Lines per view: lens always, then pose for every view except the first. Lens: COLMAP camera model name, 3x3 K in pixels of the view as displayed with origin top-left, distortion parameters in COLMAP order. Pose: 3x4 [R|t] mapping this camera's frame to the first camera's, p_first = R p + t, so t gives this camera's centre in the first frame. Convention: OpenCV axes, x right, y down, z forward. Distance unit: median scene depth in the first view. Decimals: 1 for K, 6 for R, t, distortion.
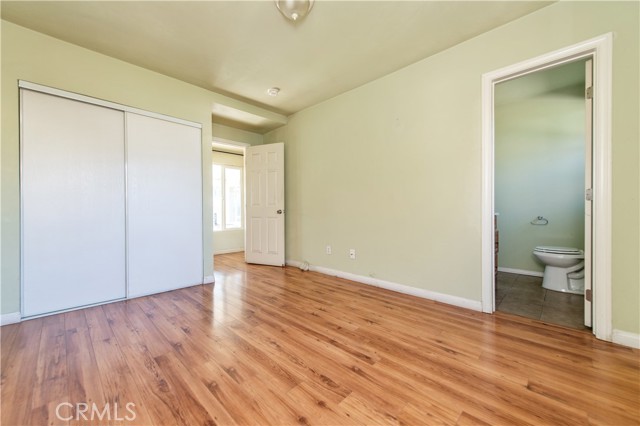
lens RADIAL K [[262.2, 0, 320.0], [0, 262.2, 213.0], [0, 0, 1]] dist [0.015162, -0.000281]
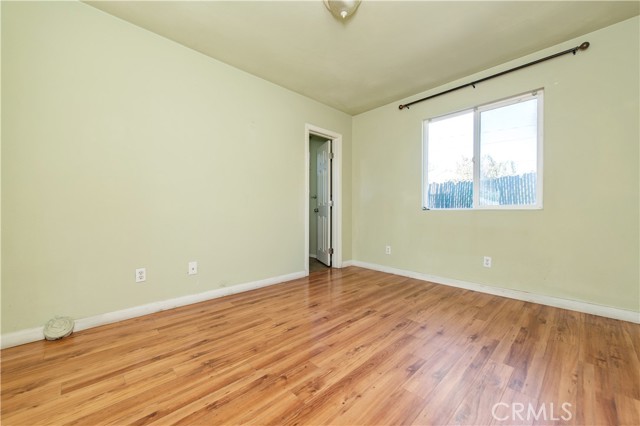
lens RADIAL K [[262.2, 0, 320.0], [0, 262.2, 213.0], [0, 0, 1]] dist [0.015162, -0.000281]
pose [[-0.013322, -0.000633, 0.999911, -0.942941], [0.009572, 0.999954, 0.000761, 0.002991], [-0.999865, 0.009582, -0.013315, 0.962605]]
